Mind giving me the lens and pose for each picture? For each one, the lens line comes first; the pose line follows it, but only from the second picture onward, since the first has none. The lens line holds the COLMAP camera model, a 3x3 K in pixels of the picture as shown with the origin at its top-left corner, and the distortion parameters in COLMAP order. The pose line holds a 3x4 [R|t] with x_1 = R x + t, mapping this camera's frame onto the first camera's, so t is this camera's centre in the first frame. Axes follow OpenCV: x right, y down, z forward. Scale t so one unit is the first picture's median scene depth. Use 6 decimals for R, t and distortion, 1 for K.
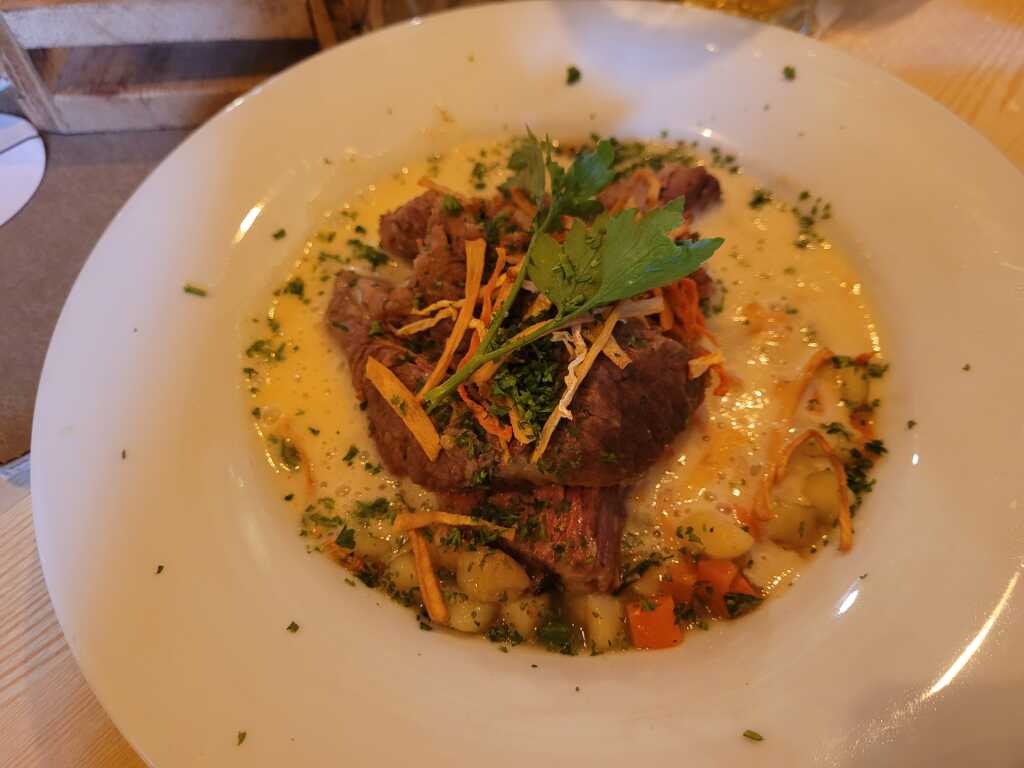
lens RADIAL K [[763.3, 0, 512.0], [0, 763.3, 384.0], [0, 0, 1]] dist [0.032483, -0.006935]
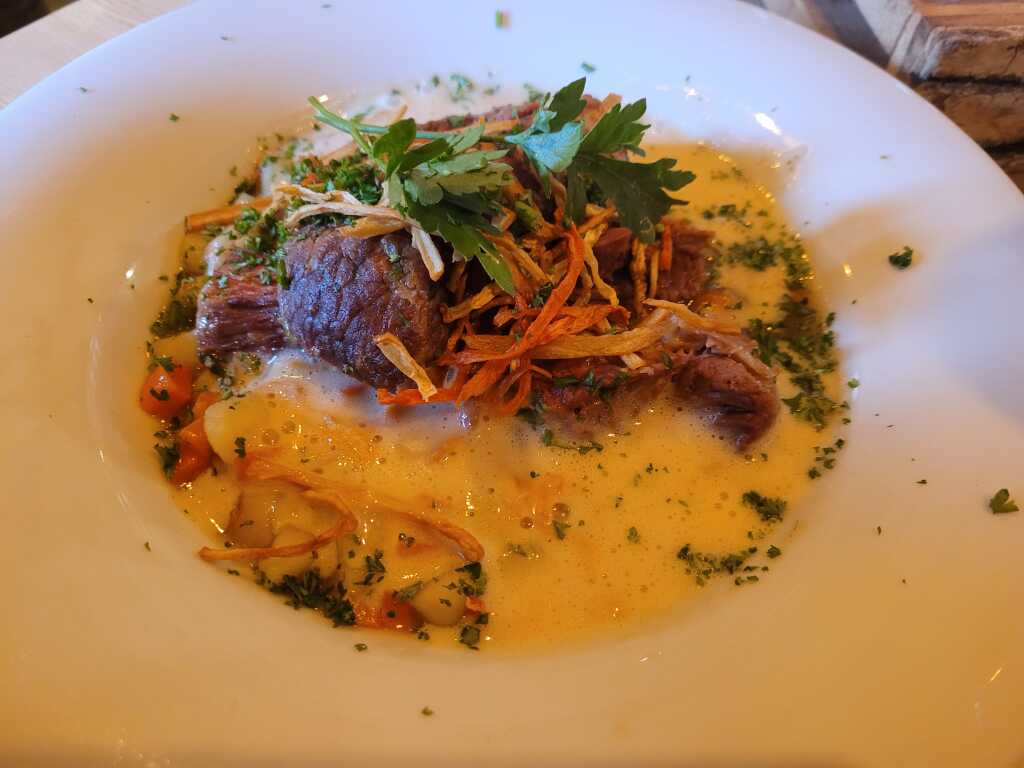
lens RADIAL K [[763.3, 0, 512.0], [0, 763.3, 384.0], [0, 0, 1]] dist [0.032483, -0.006935]
pose [[0.109175, 0.842364, -0.527734, 0.622873], [-0.864407, 0.342589, 0.368012, -0.367780], [0.490796, 0.415999, 0.765548, 0.370799]]
